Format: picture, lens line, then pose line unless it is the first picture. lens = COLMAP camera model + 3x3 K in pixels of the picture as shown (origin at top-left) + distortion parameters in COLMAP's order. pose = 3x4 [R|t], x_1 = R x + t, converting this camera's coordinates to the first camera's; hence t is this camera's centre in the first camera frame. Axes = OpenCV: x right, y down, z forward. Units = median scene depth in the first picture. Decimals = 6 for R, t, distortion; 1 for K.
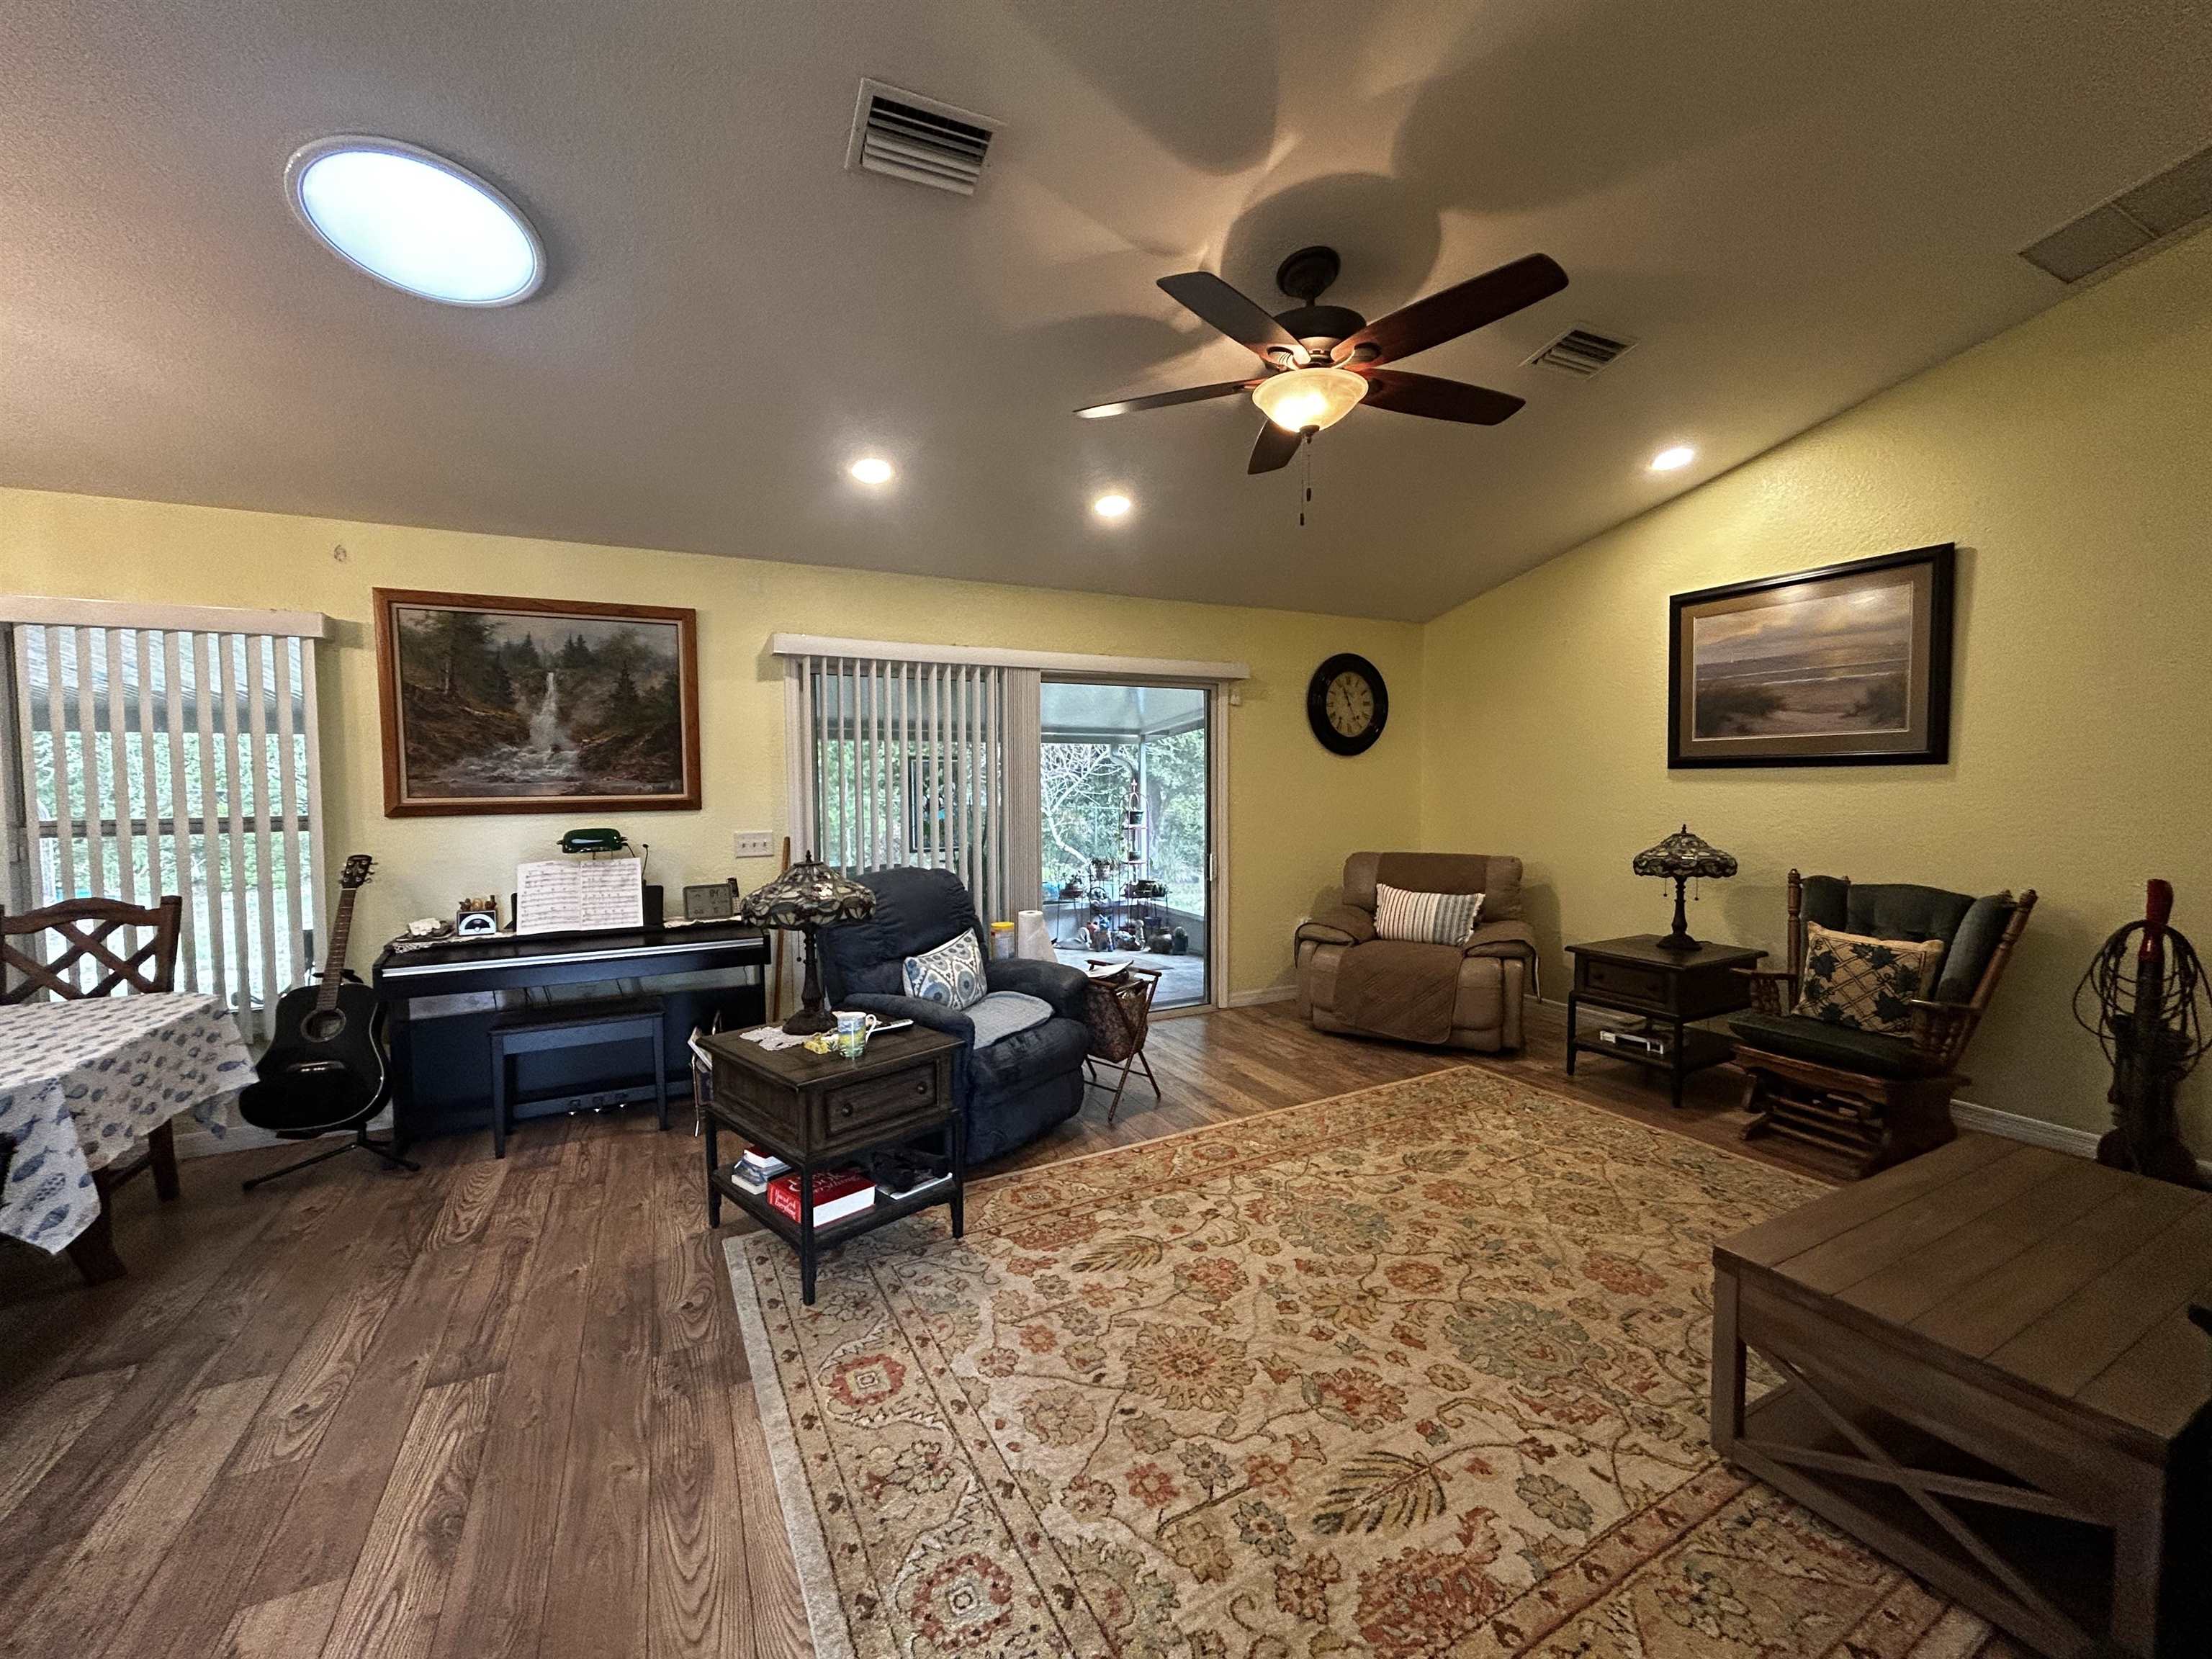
lens RADIAL K [[892.4, 0, 1112.7], [0, 892.4, 825.4], [0, 0, 1]] dist [-0.000390, -0.000230]
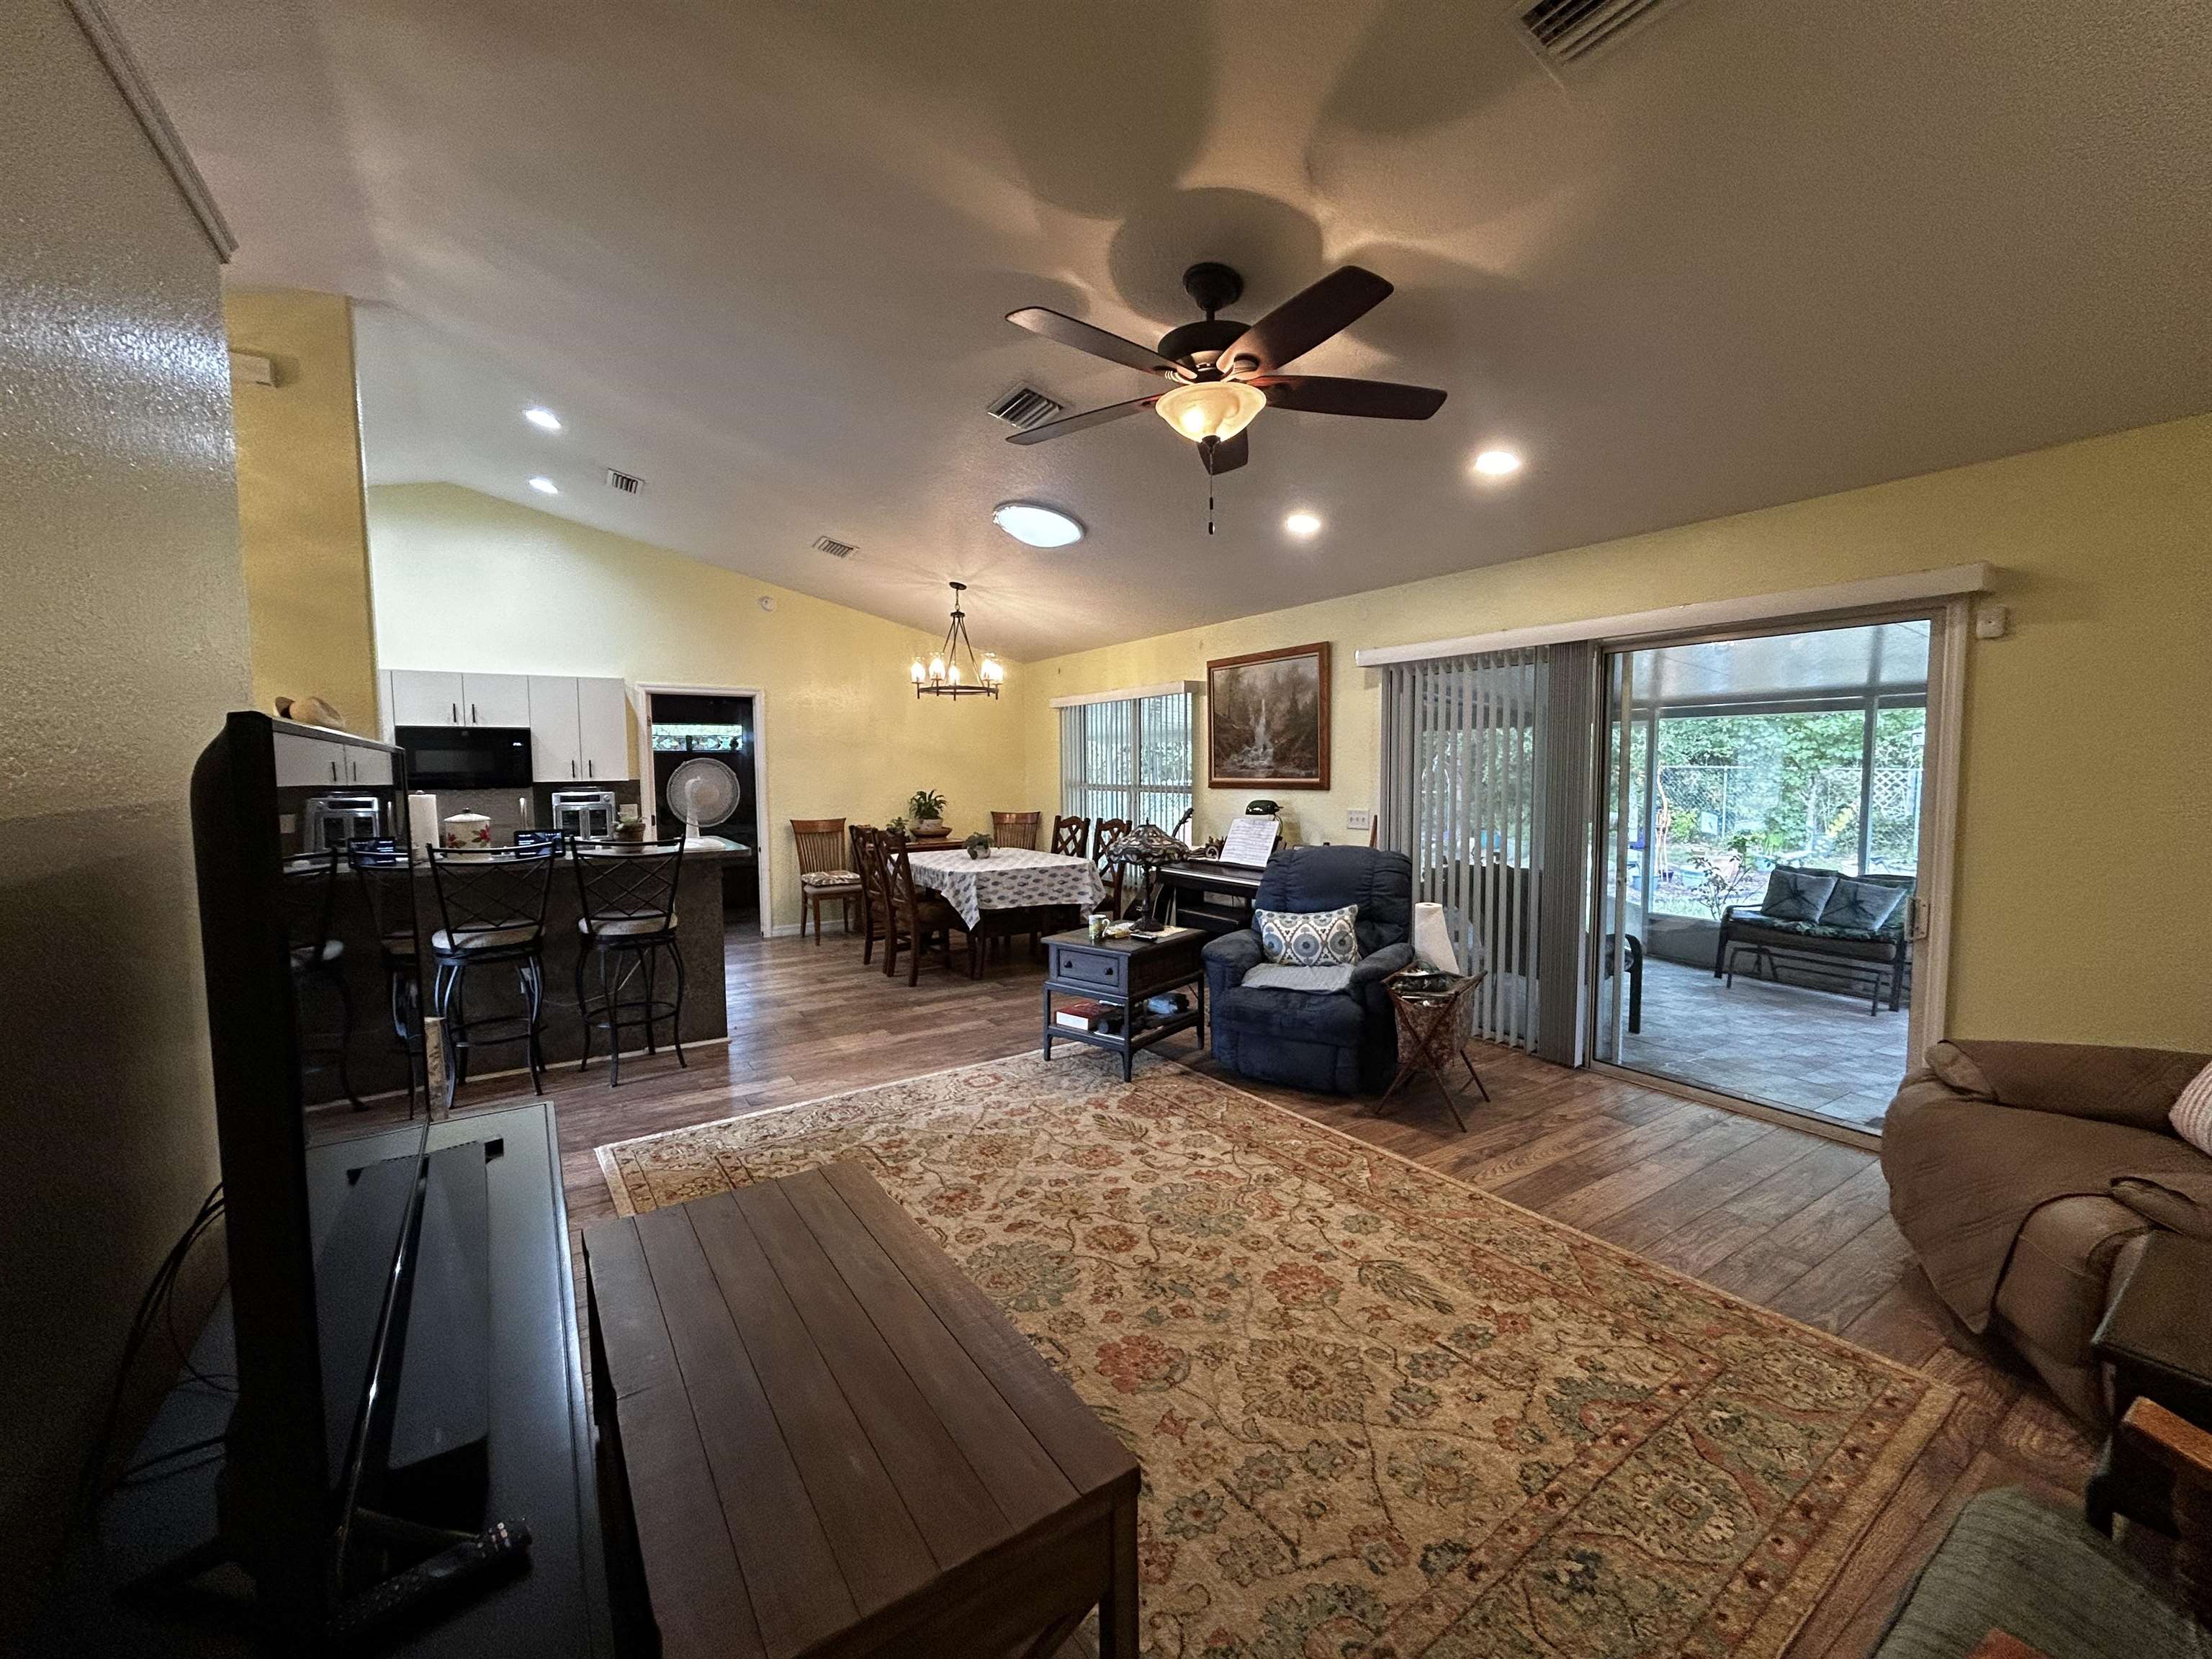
lens RADIAL K [[892.4, 0, 1112.7], [0, 892.4, 825.4], [0, 0, 1]] dist [-0.000390, -0.000230]
pose [[0.117944, 0.073038, -0.990331, 1.154873], [-0.045198, 0.996653, 0.068121, -0.057985], [0.991991, 0.036727, 0.120850, 0.714361]]
